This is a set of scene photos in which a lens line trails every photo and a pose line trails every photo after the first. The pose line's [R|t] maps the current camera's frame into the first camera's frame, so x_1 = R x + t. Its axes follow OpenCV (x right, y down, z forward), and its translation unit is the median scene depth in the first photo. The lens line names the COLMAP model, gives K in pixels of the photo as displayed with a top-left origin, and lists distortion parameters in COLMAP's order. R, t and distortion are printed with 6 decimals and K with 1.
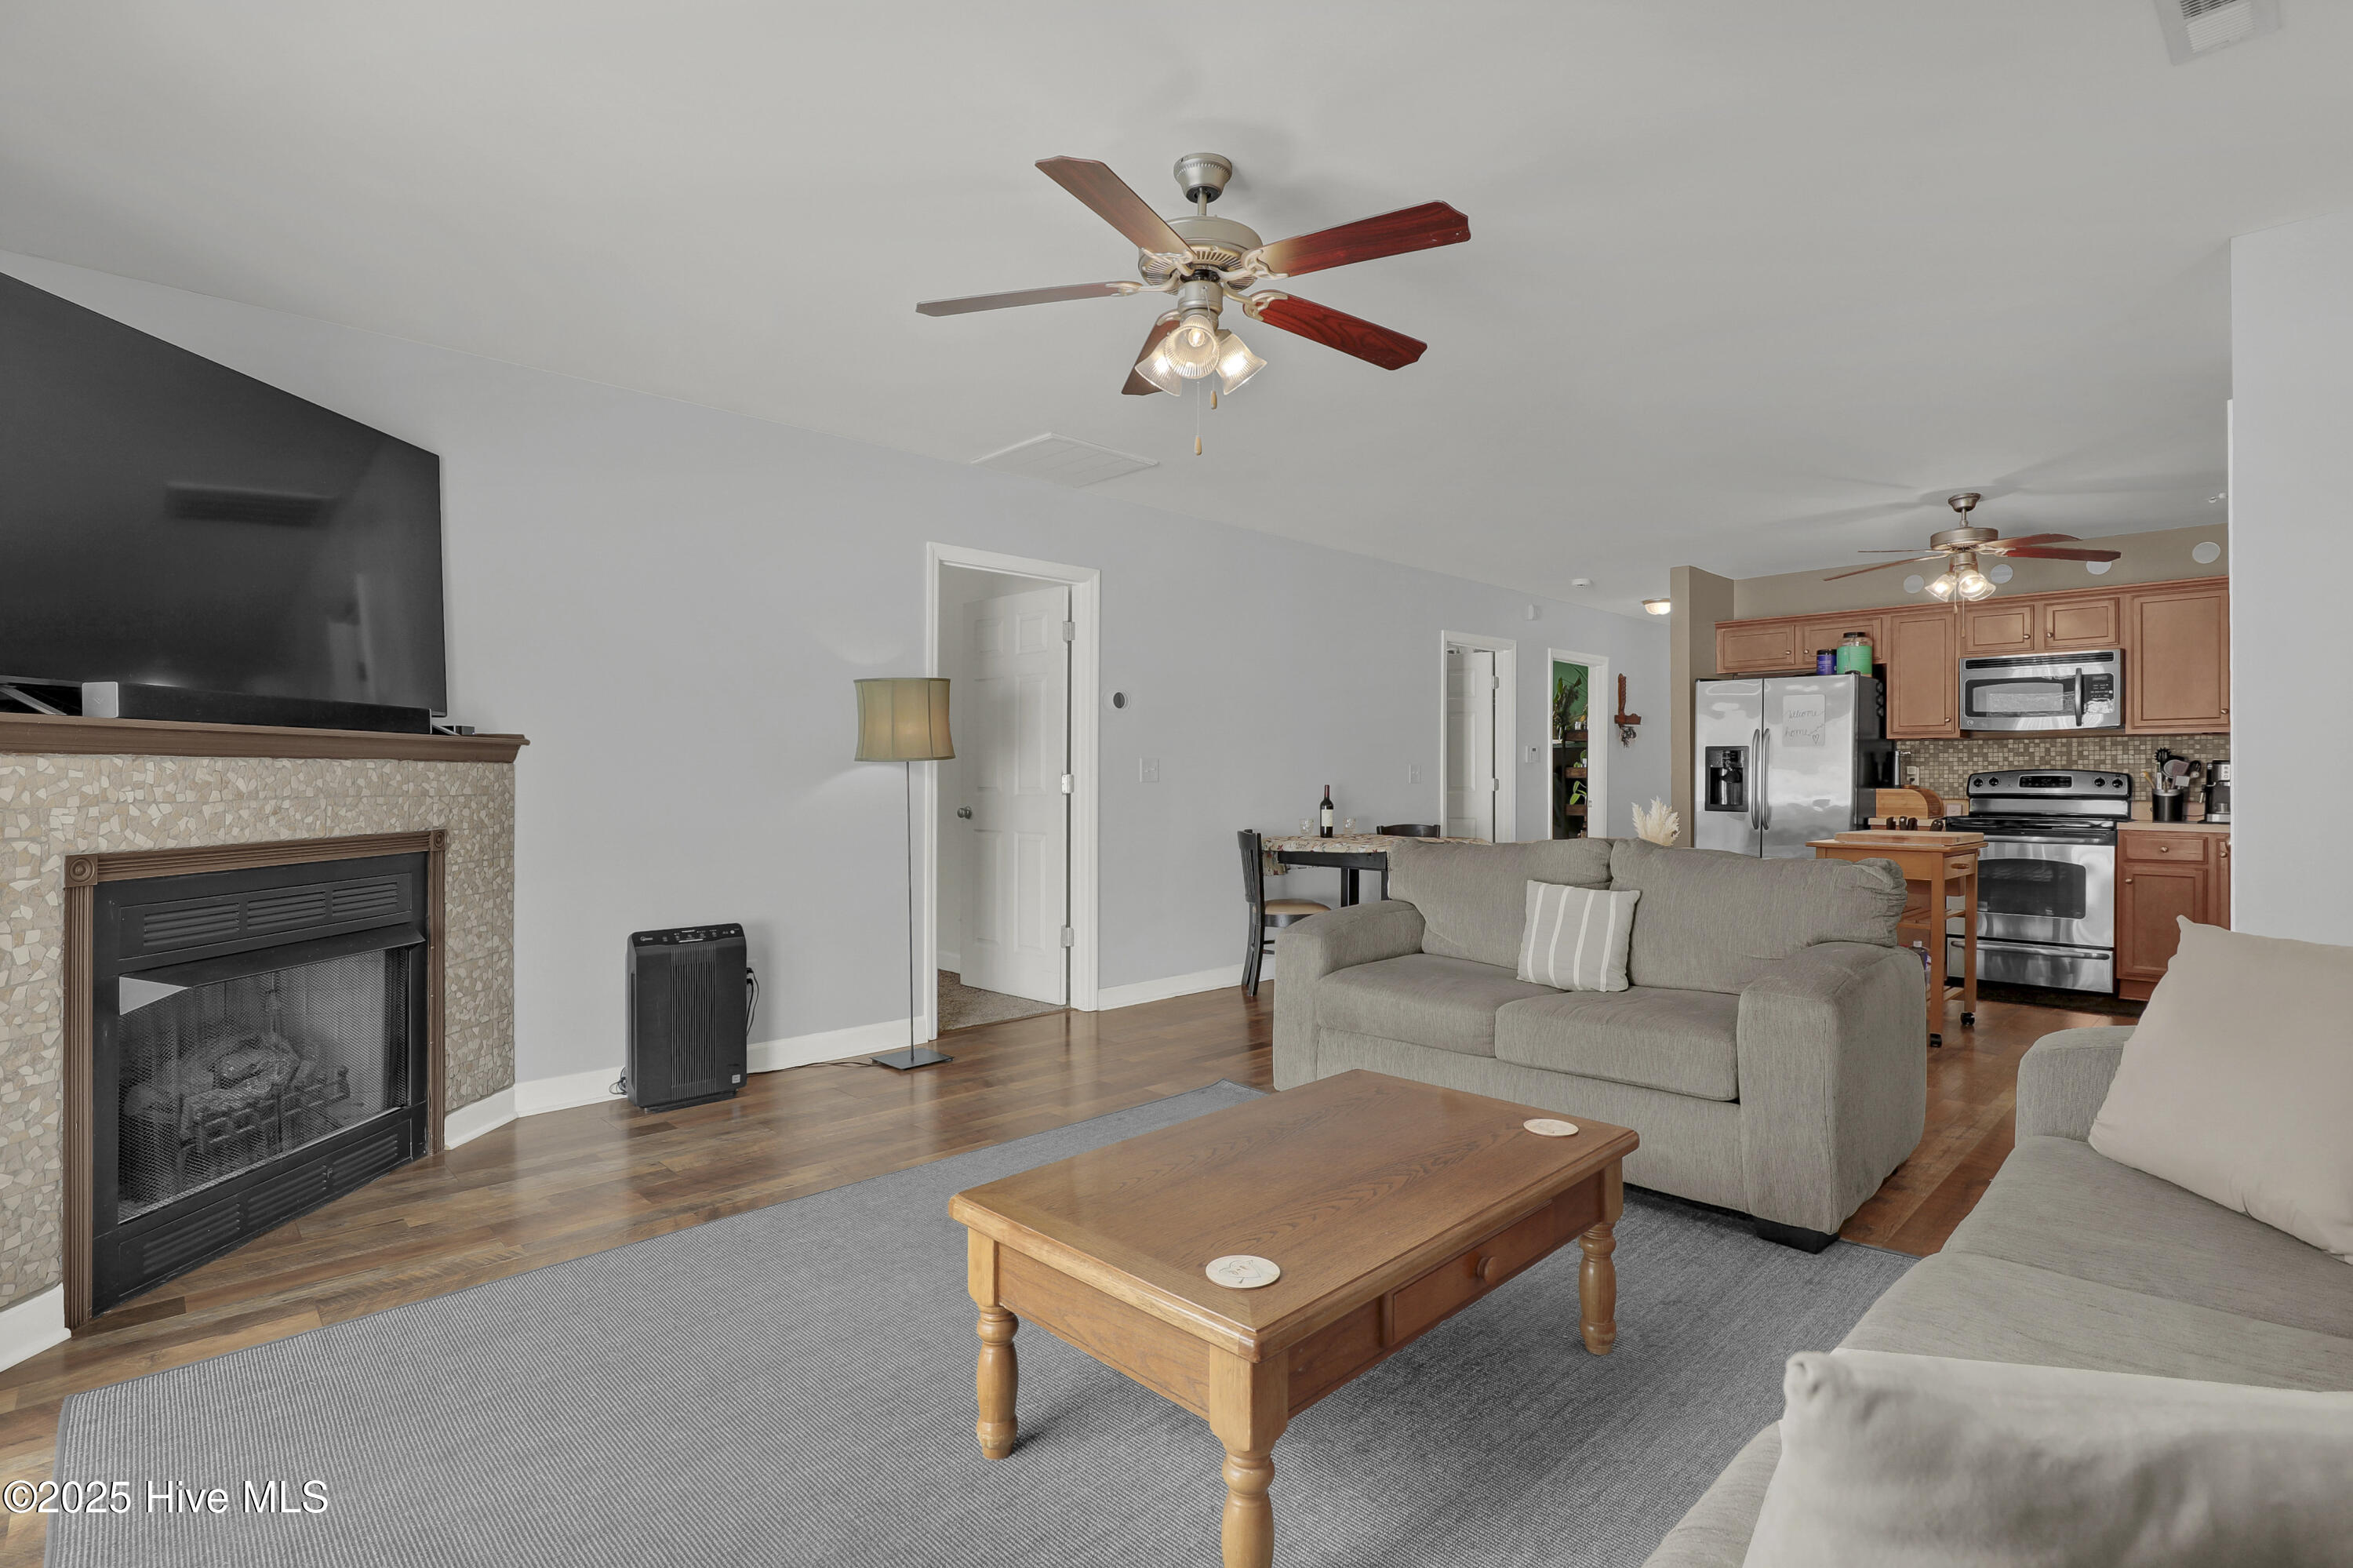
lens RADIAL K [[1097.7, 0, 1179.2], [0, 1097.7, 778.1], [0, 0, 1]] dist [-0.022180, 0.001048]
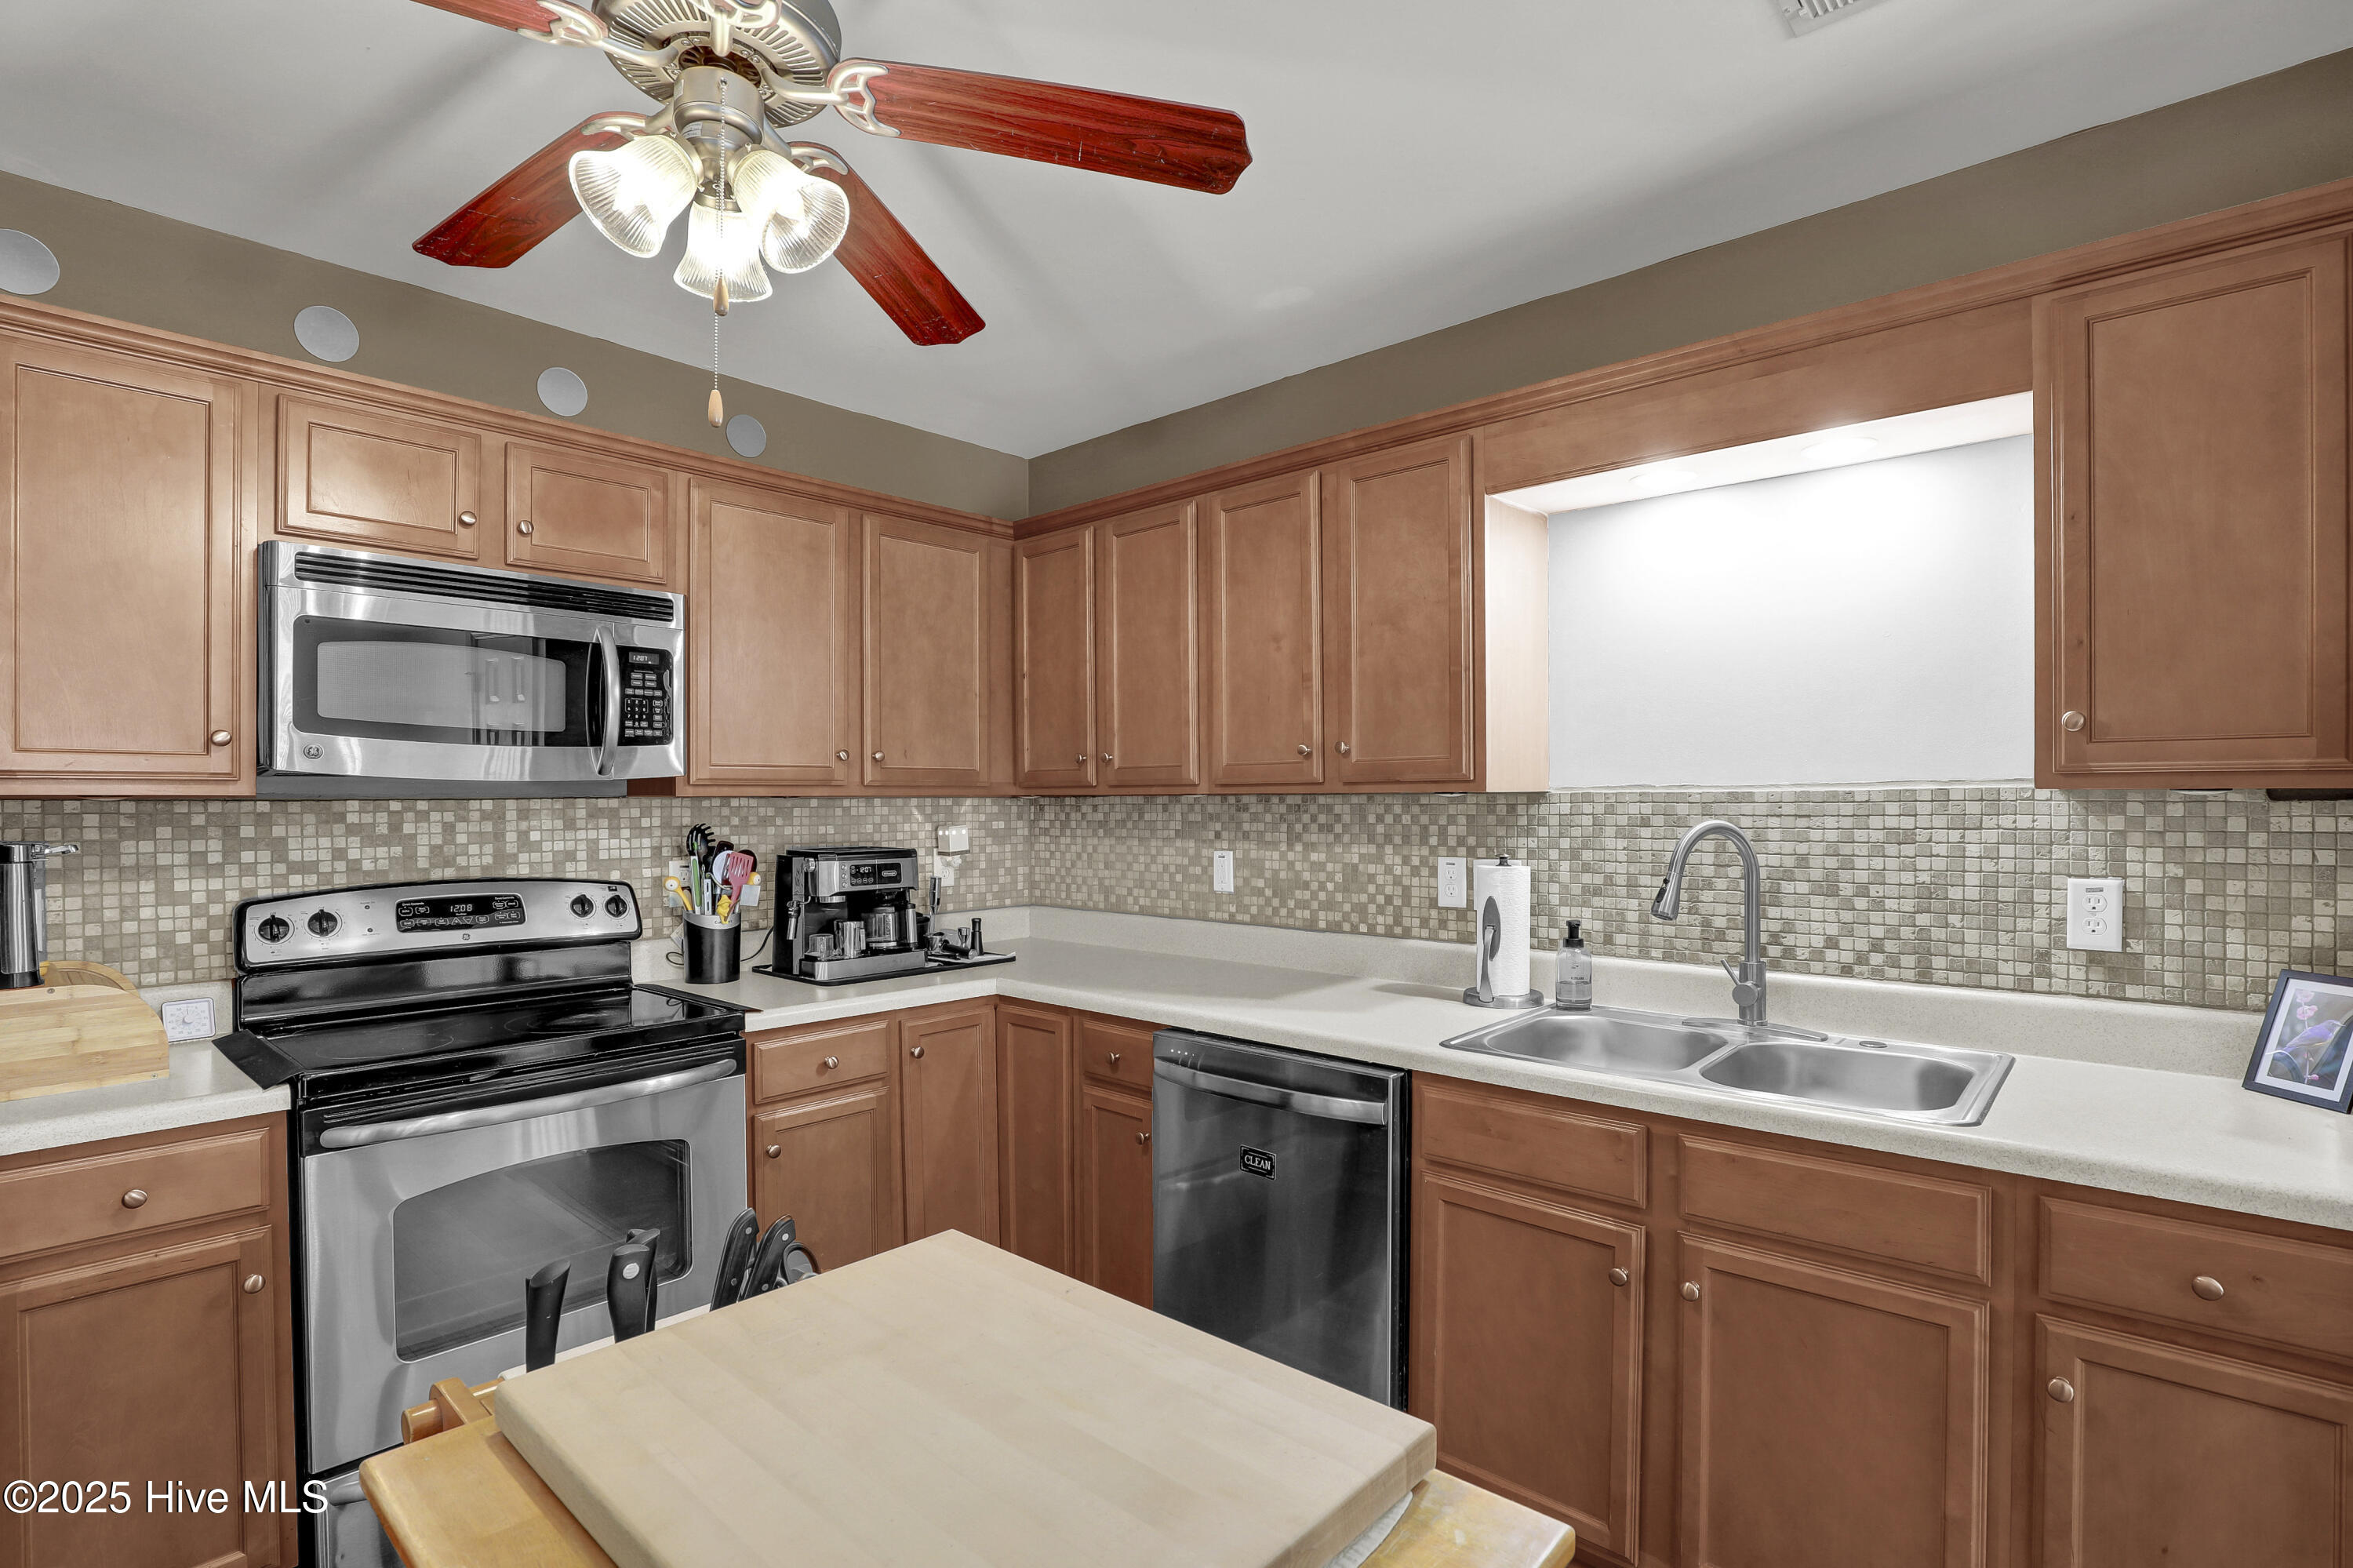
lens RADIAL K [[1097.7, 0, 1190.5], [0, 1097.7, 785.4], [0, 0, 1]] dist [-0.022180, 0.001048]
pose [[-0.099867, 0.010649, 0.994944, 0.392894], [0.004321, 0.999938, -0.010269, -0.037074], [-0.994991, 0.003273, -0.099907, 0.786714]]
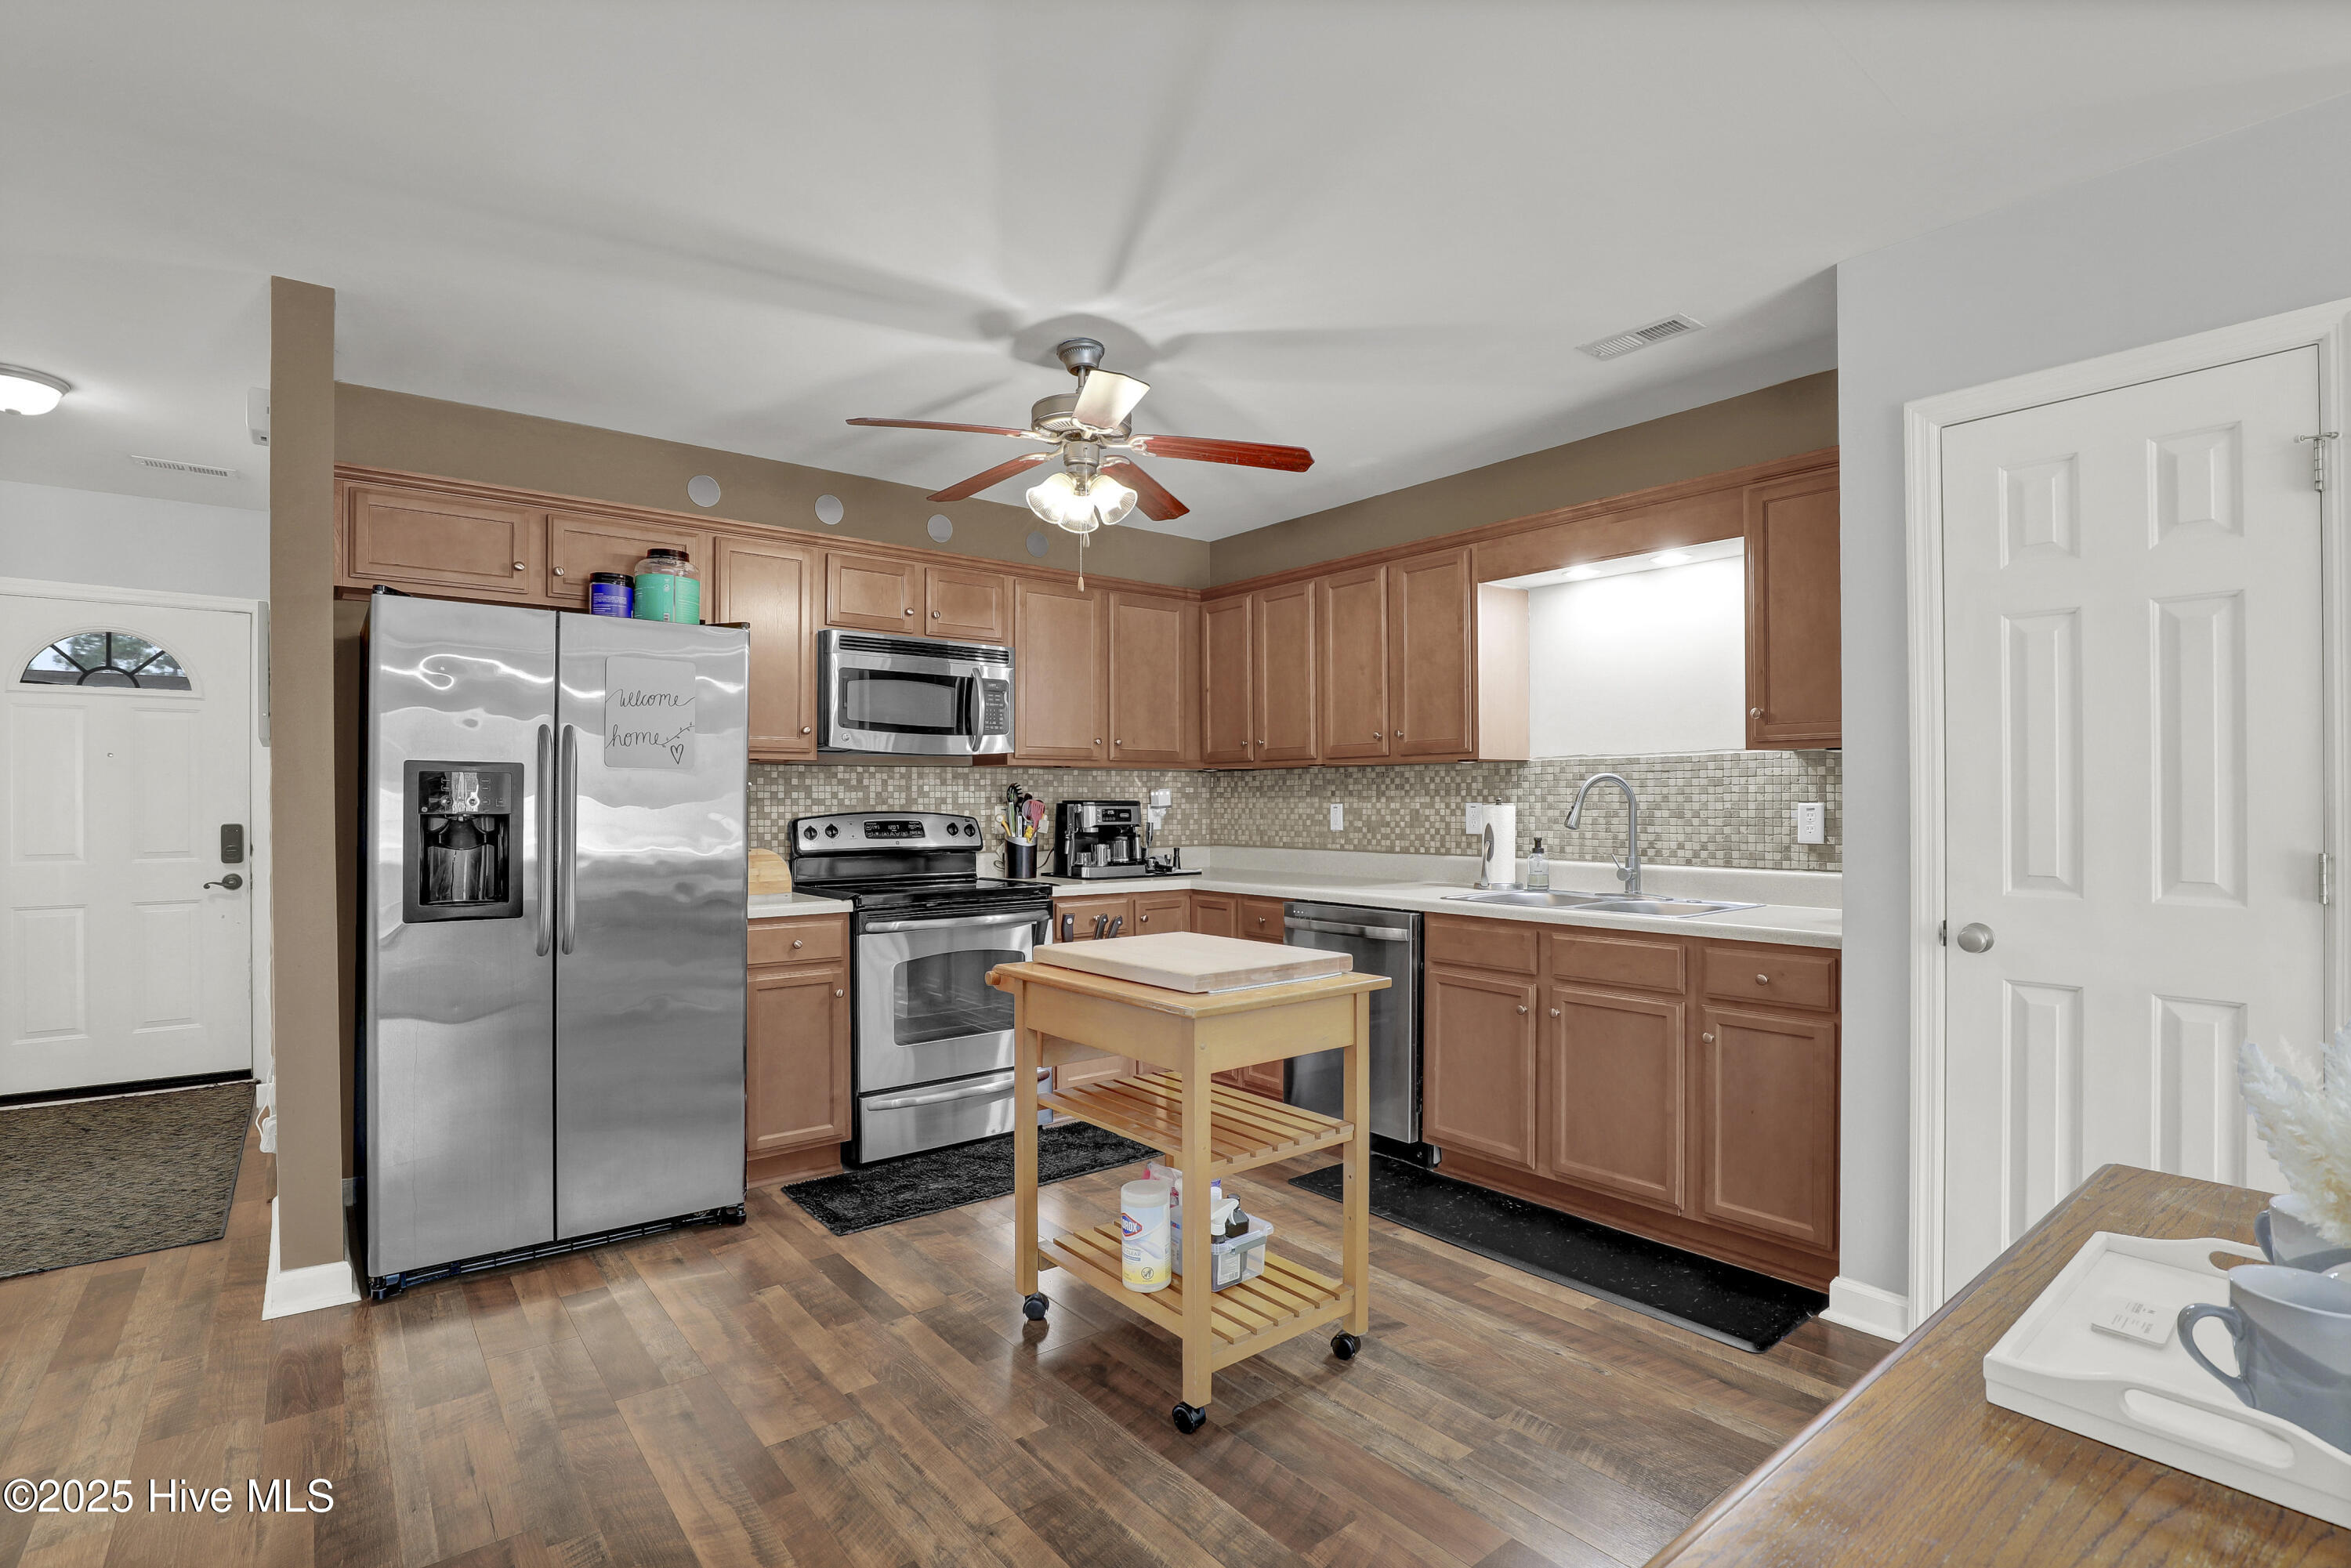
lens RADIAL K [[1096.7, 0, 1193.5], [0, 1096.7, 800.8], [0, 0, 1]] dist [-0.022180, 0.001048]
pose [[0.056212, -0.001811, 0.998417, 0.121664], [0.001523, 0.999997, 0.001728, -0.015849], [-0.998418, 0.001424, 0.056215, 0.778472]]
